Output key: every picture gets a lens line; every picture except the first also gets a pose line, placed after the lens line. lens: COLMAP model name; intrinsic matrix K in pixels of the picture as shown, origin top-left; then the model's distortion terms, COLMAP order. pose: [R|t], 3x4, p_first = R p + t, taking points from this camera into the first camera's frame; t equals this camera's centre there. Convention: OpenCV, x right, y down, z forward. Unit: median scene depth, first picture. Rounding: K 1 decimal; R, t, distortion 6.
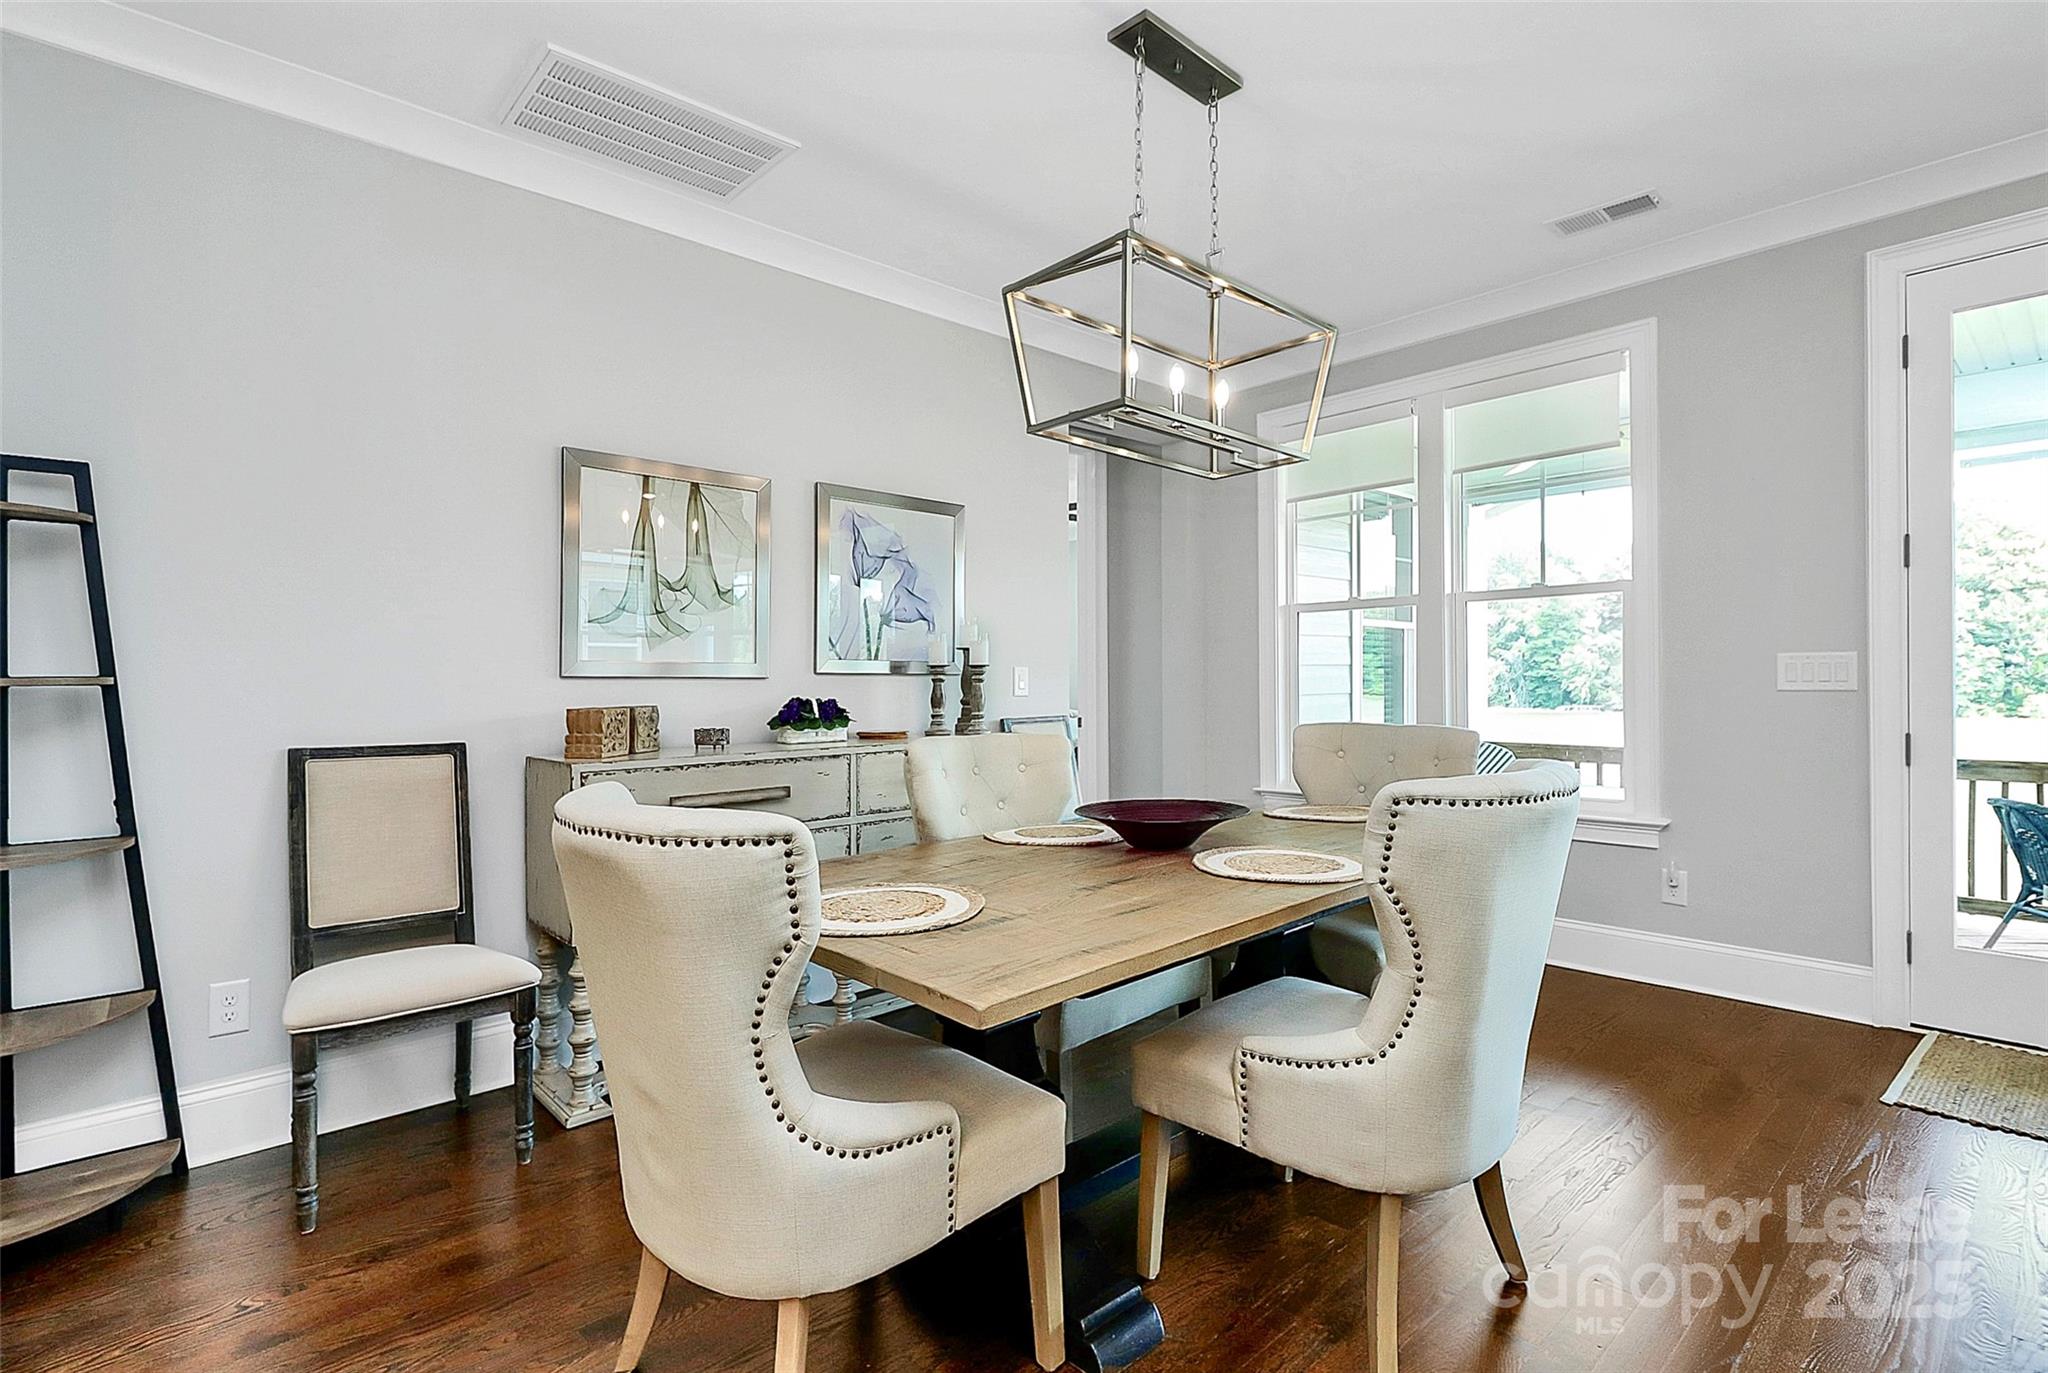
lens RADIAL K [[951.0, 0, 1046.9], [0, 951.0, 658.6], [0, 0, 1]] dist [0.009949, 0.000231]
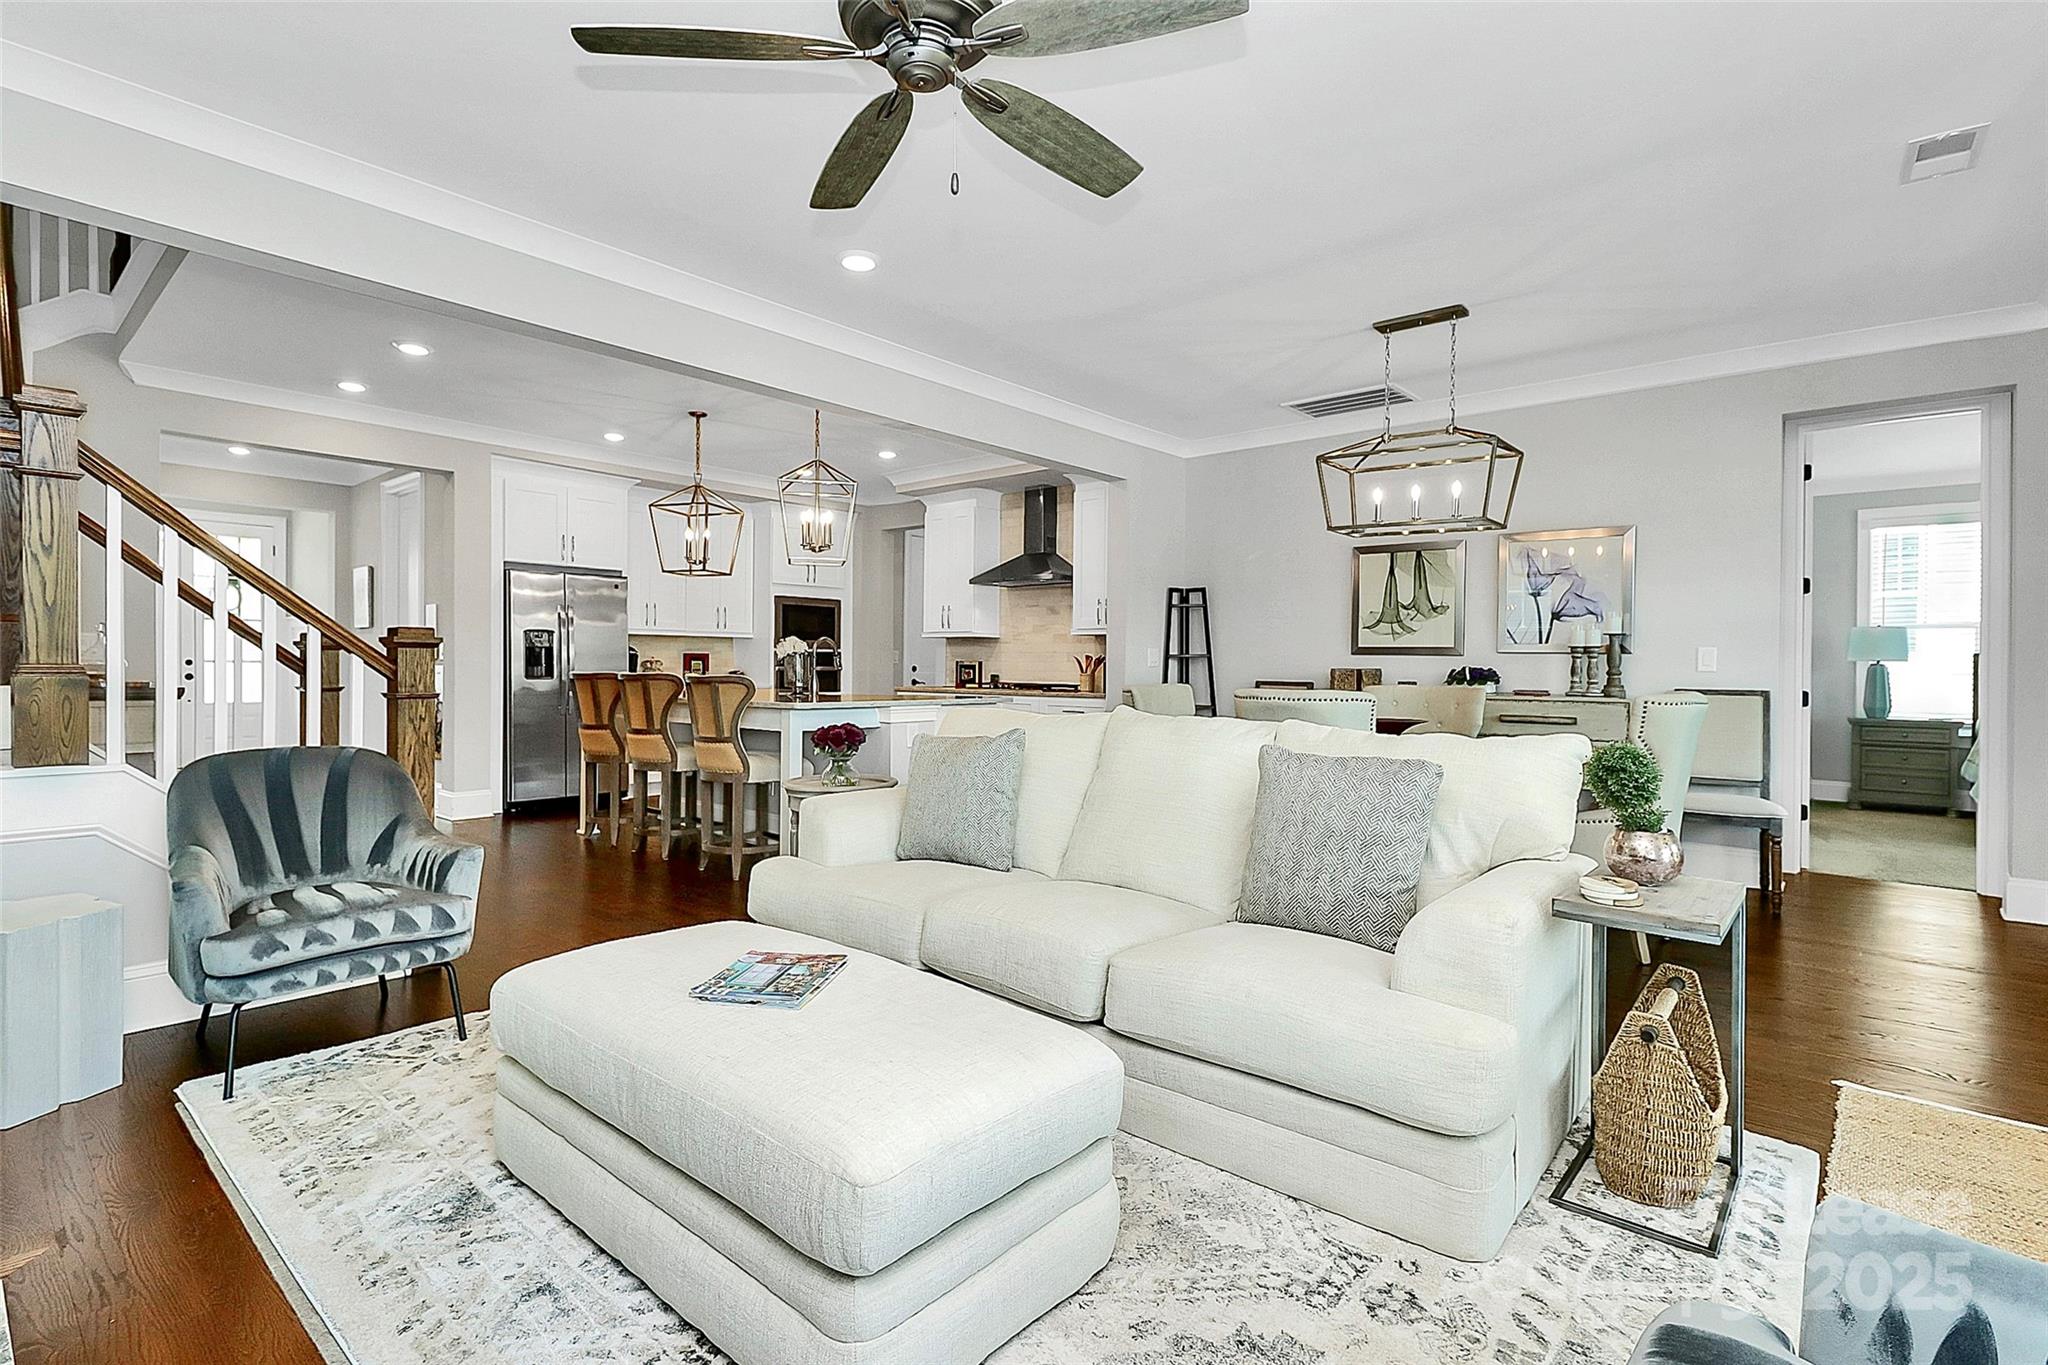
lens RADIAL K [[970.8, 0, 1017.6], [0, 970.8, 681.8], [0, 0, 1]] dist [0.007236, -0.008783]
pose [[0.108349, 0.029598, -0.993672, 1.412936], [0.015671, 0.999382, 0.031477, 0.000698], [0.993989, -0.018982, 0.107818, 0.003362]]
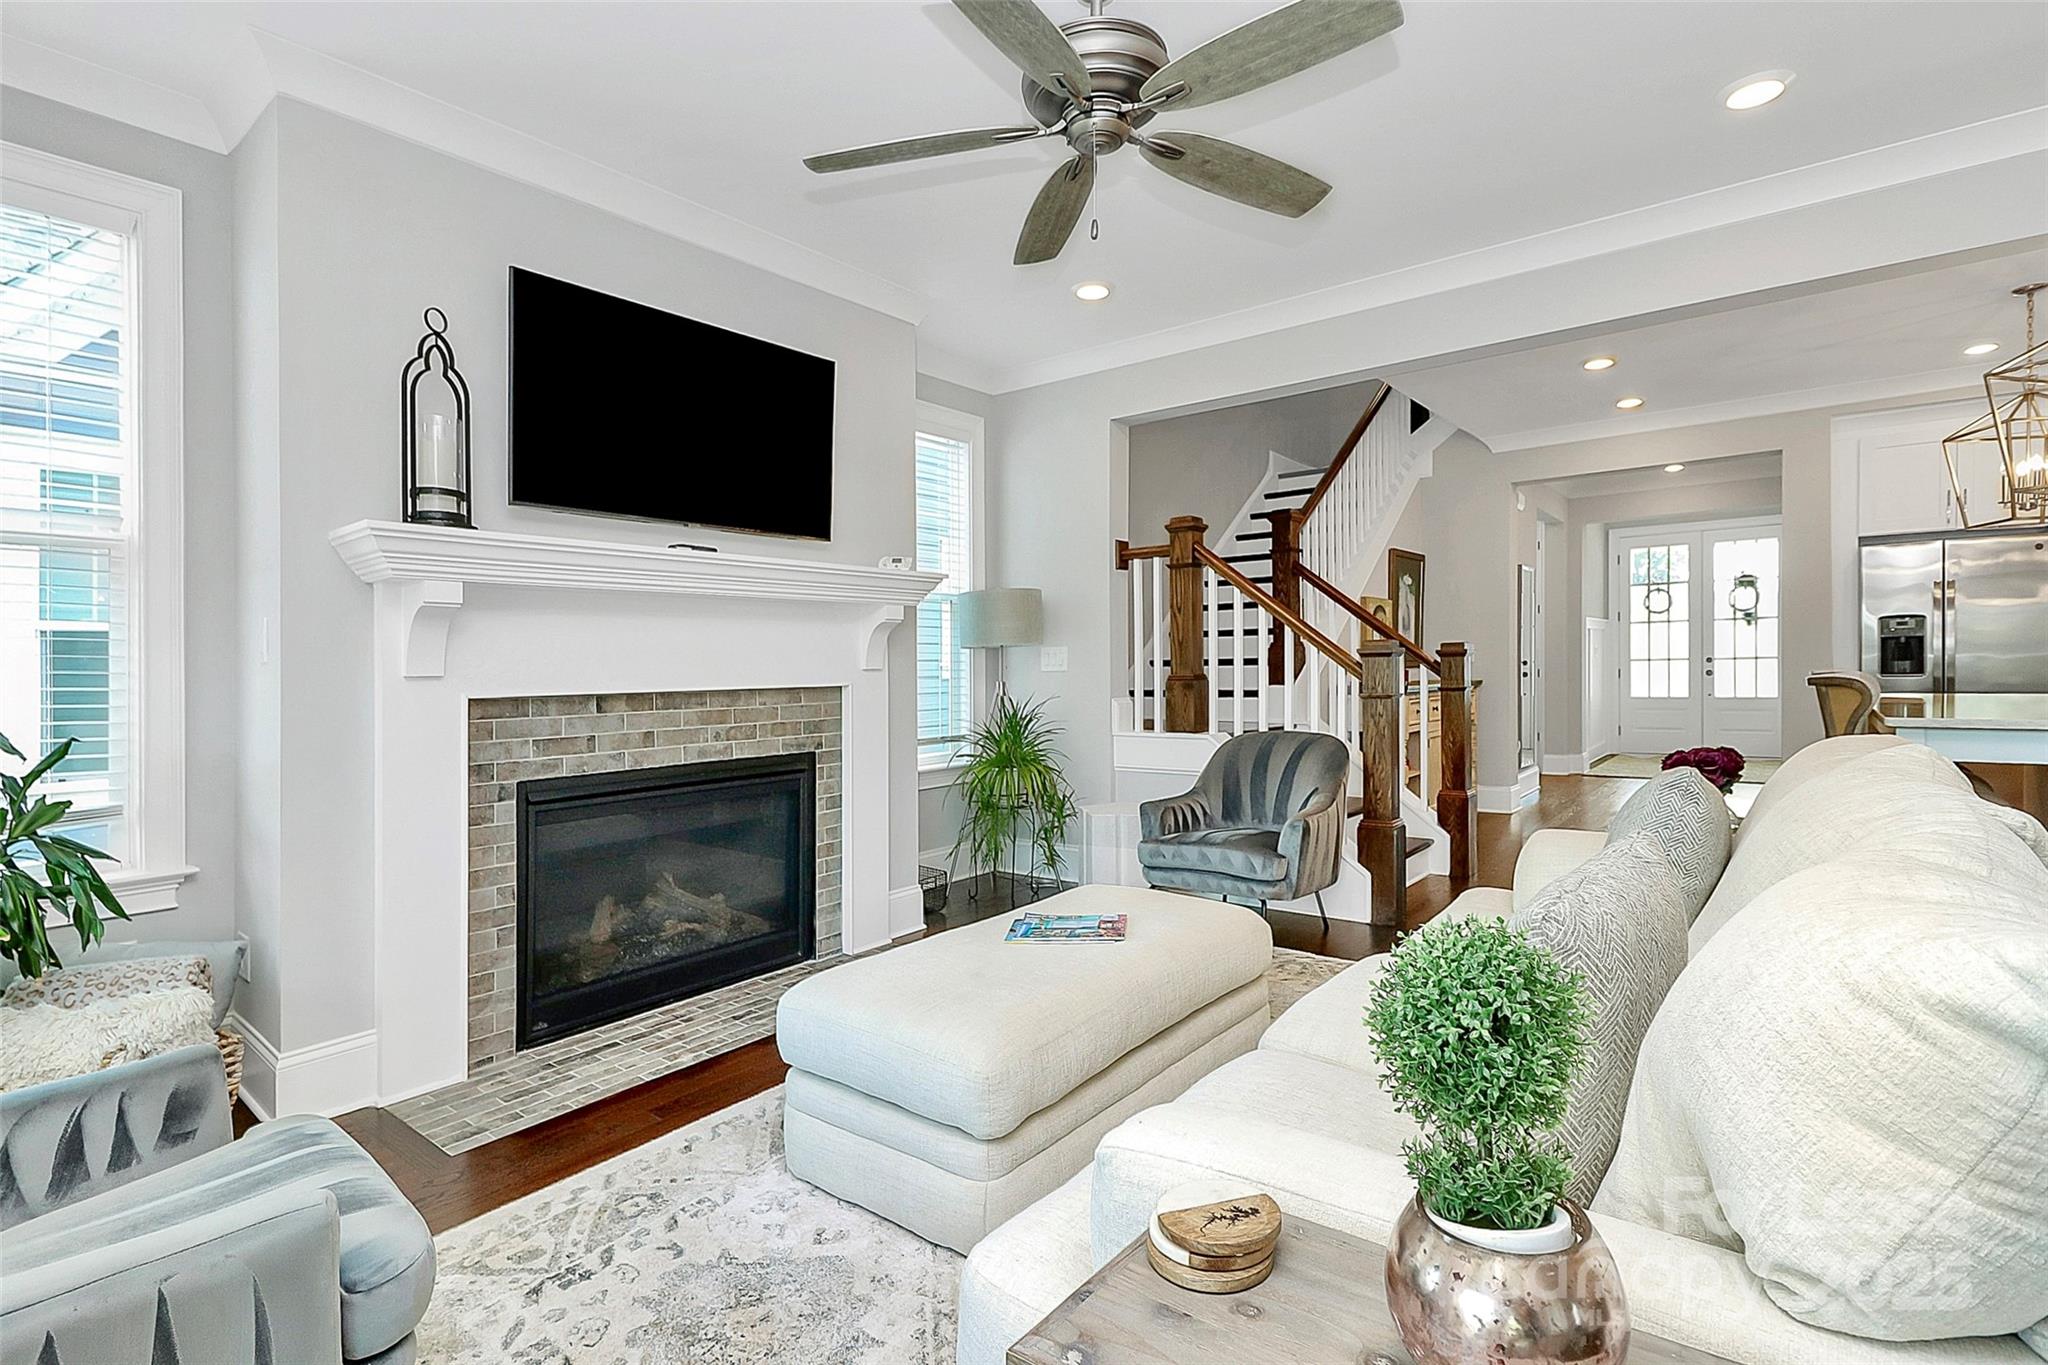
lens RADIAL K [[969.6, 0, 1022.6], [0, 969.6, 702.5], [0, 0, 1]] dist [0.003196, -0.008031]
pose [[-0.988486, 0.040578, -0.145773, 0.944376], [0.039383, 0.999163, 0.011075, 0.010205], [0.146100, 0.005206, -0.989256, 0.676452]]
